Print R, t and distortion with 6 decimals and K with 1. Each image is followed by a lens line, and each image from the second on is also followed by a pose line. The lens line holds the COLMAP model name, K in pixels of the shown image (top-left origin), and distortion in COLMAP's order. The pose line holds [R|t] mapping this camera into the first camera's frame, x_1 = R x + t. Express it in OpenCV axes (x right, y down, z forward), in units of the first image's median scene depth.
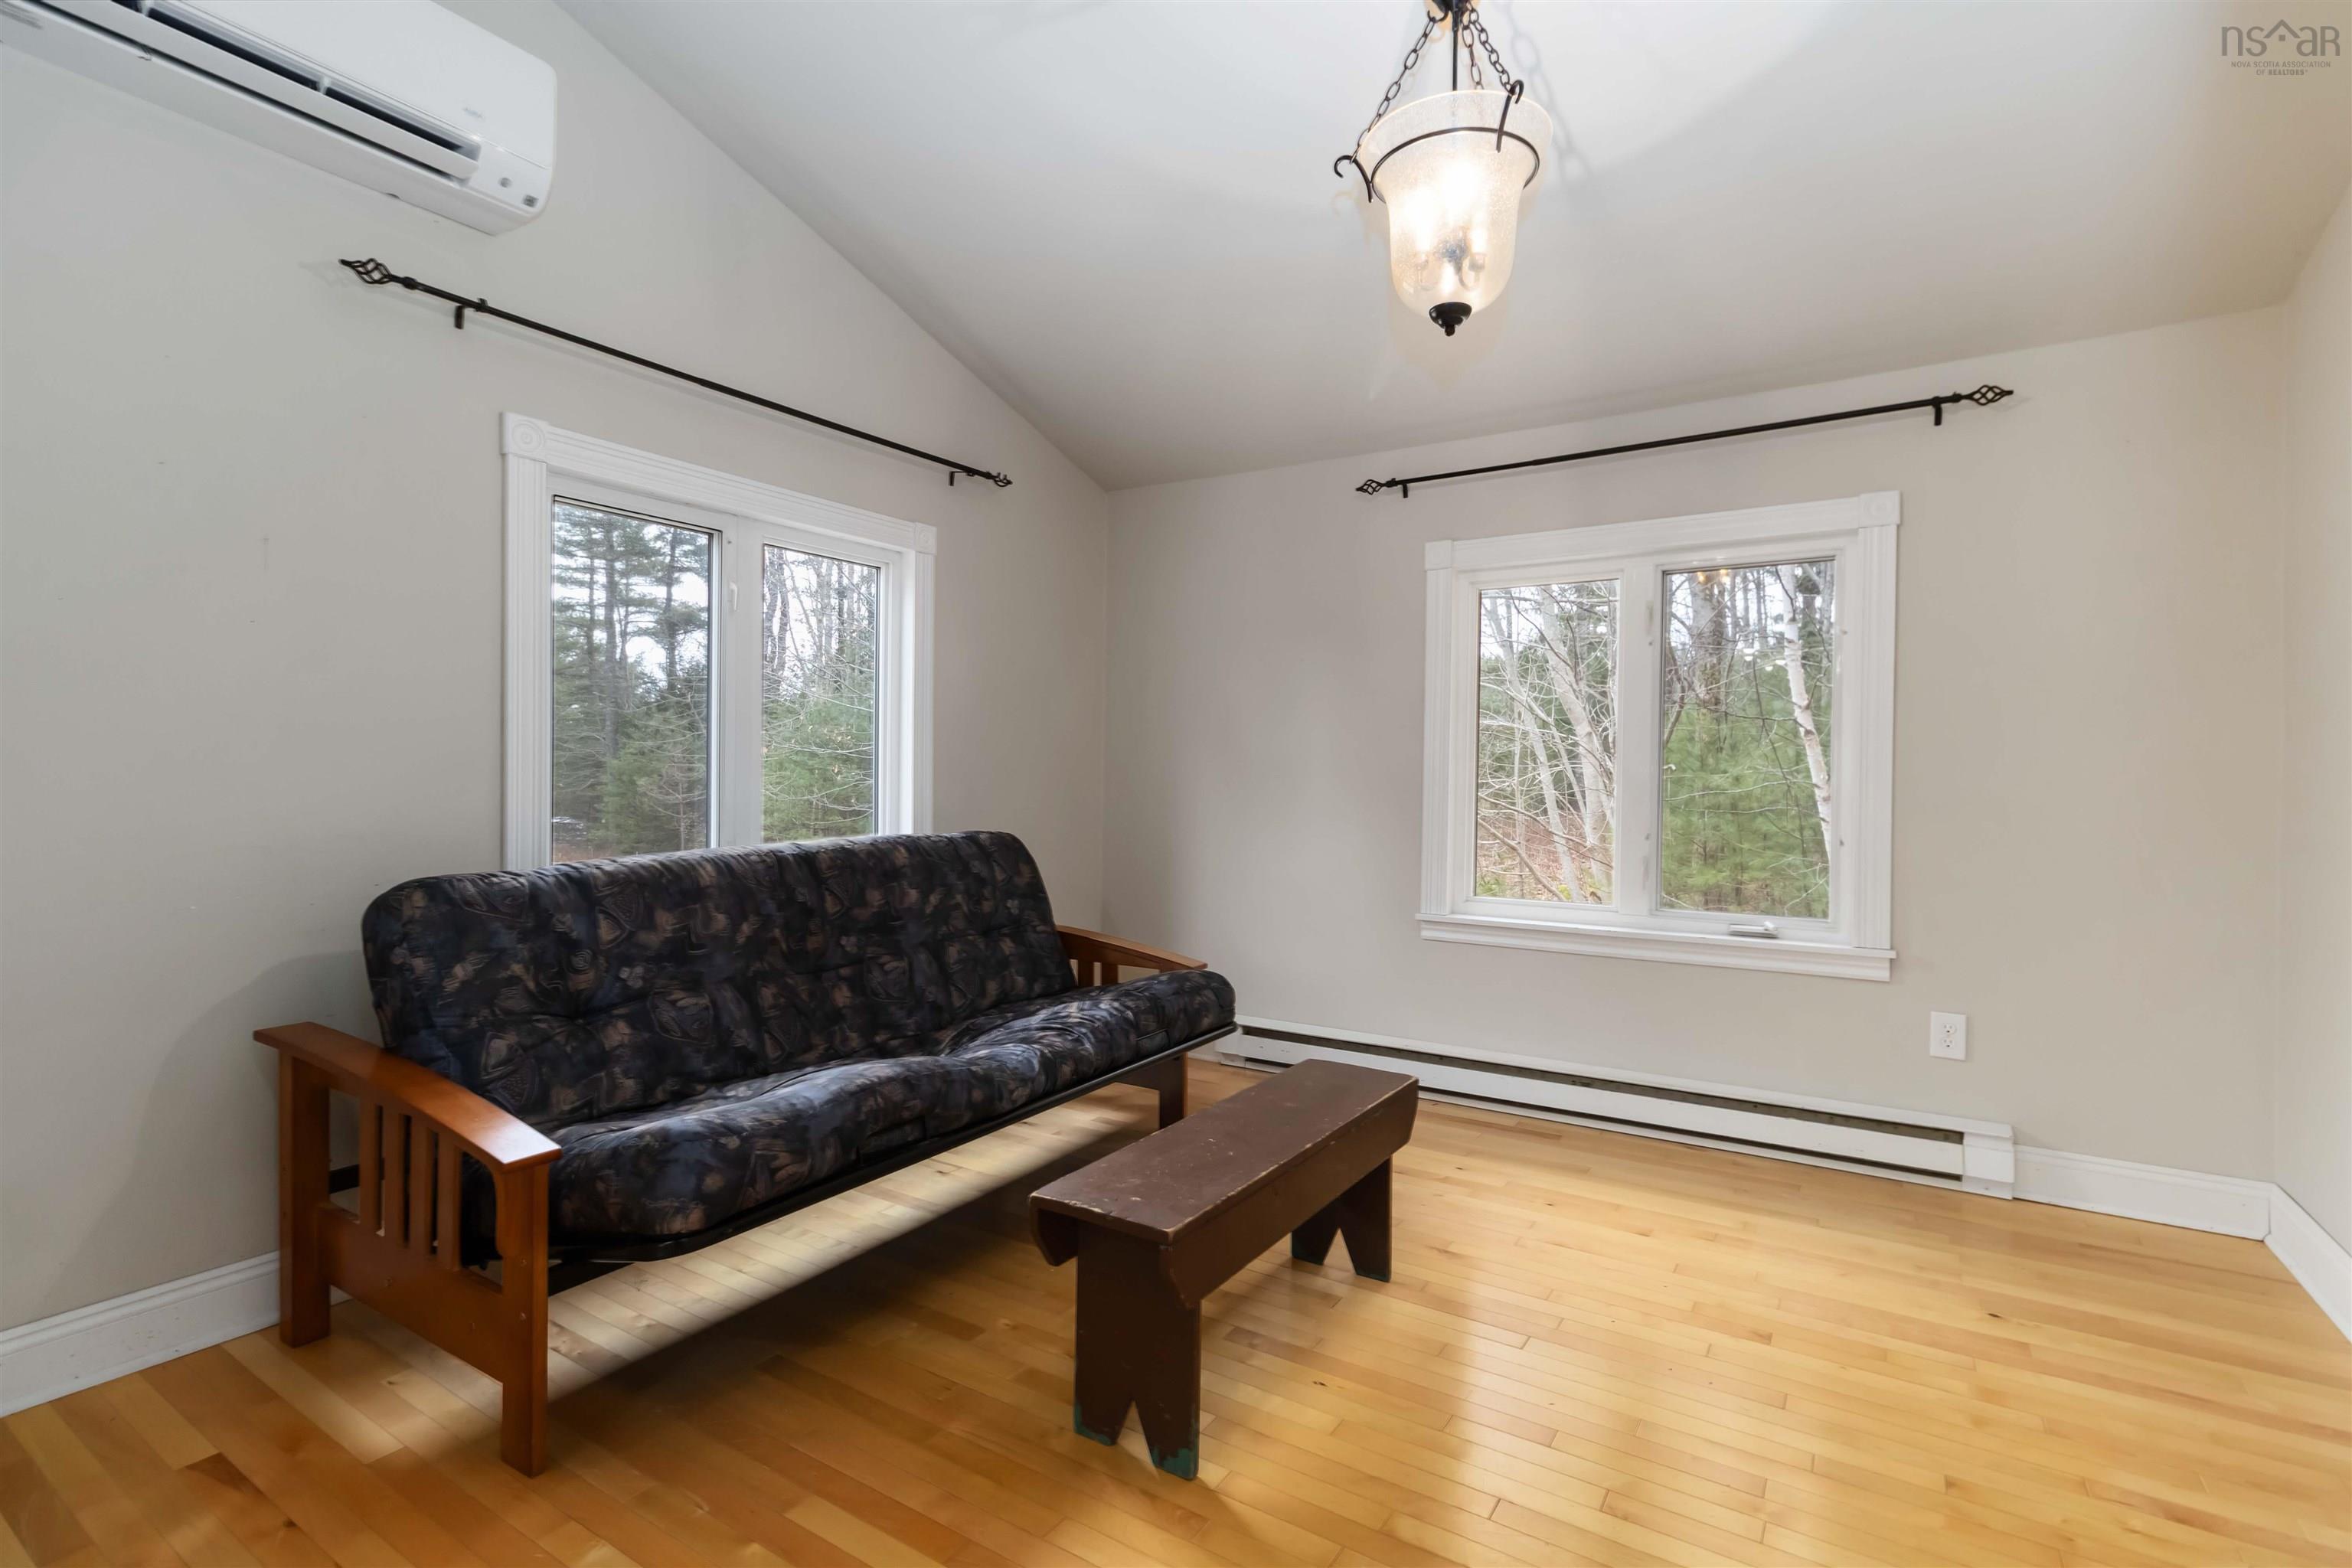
lens RADIAL K [[1094.9, 0, 1183.6], [0, 1094.9, 784.4], [0, 0, 1]] dist [0.001229, 0.000623]
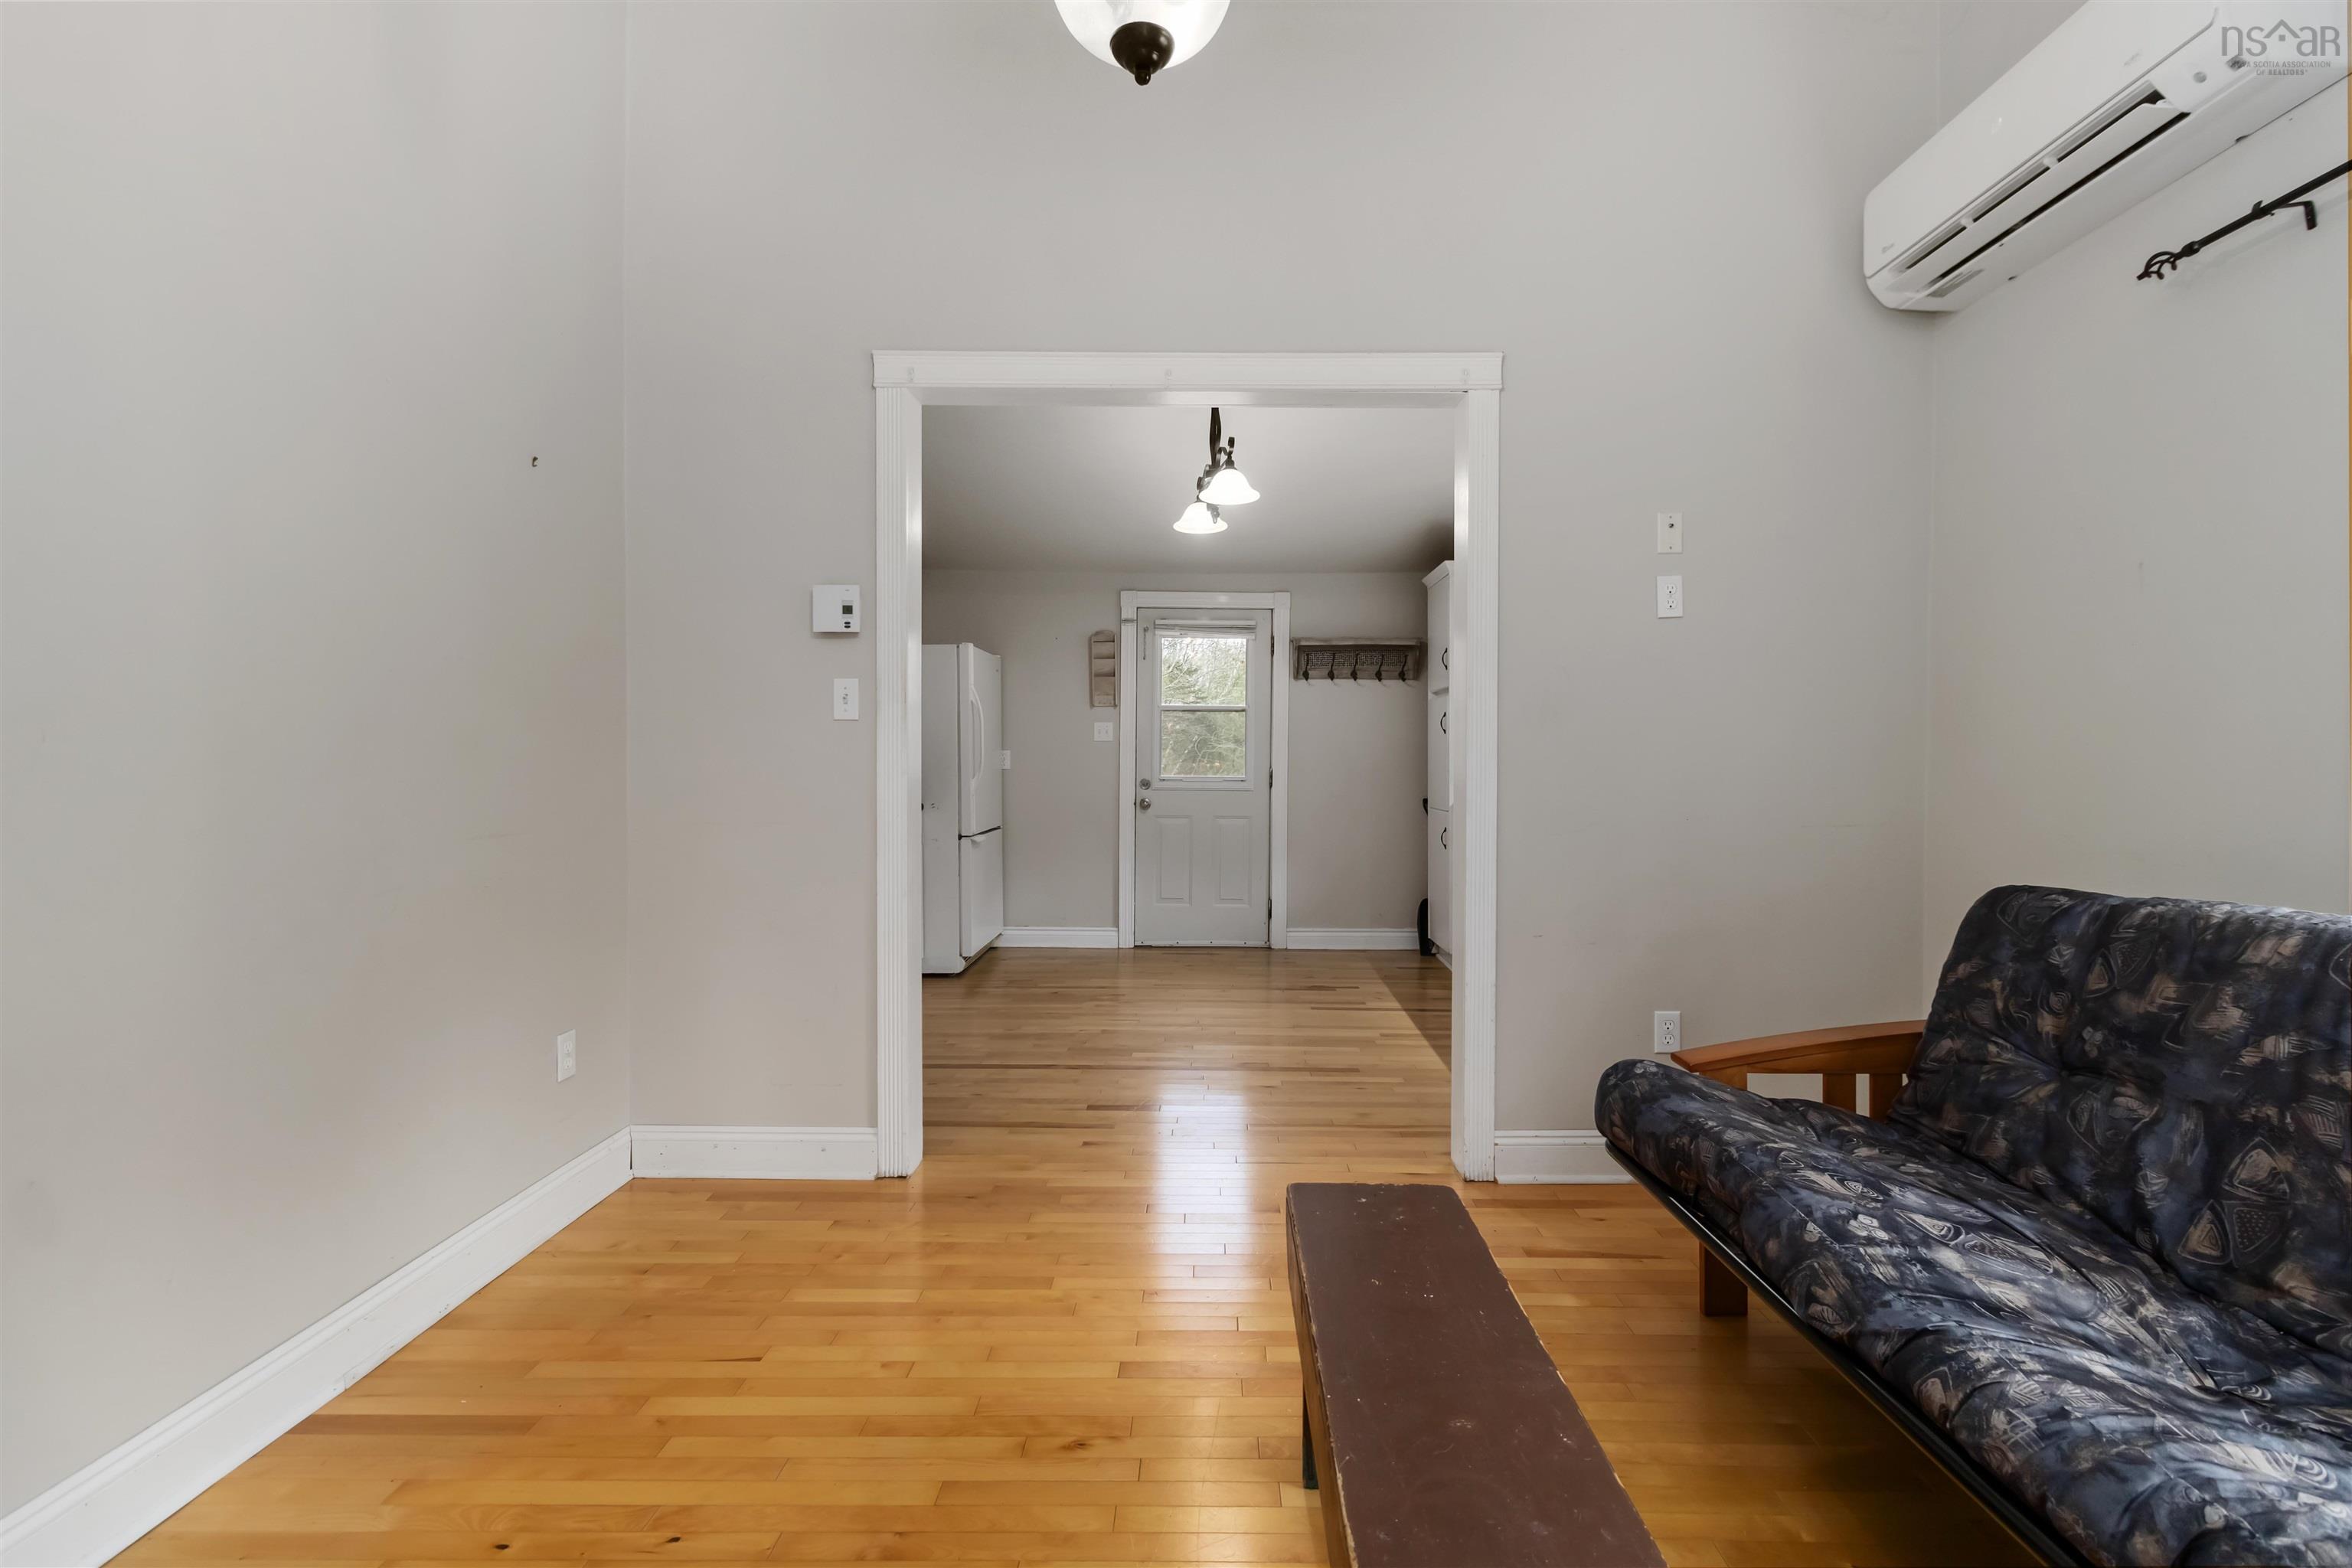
lens RADIAL K [[1082.8, 0, 1199.7], [0, 1082.8, 771.7], [0, 0, 1]] dist [0.002093, 0.000029]
pose [[-0.847852, -0.011543, -0.530108, 0.388035], [-0.019831, 0.999754, 0.009948, -0.012282], [0.529863, 0.018947, -0.847872, 1.111145]]
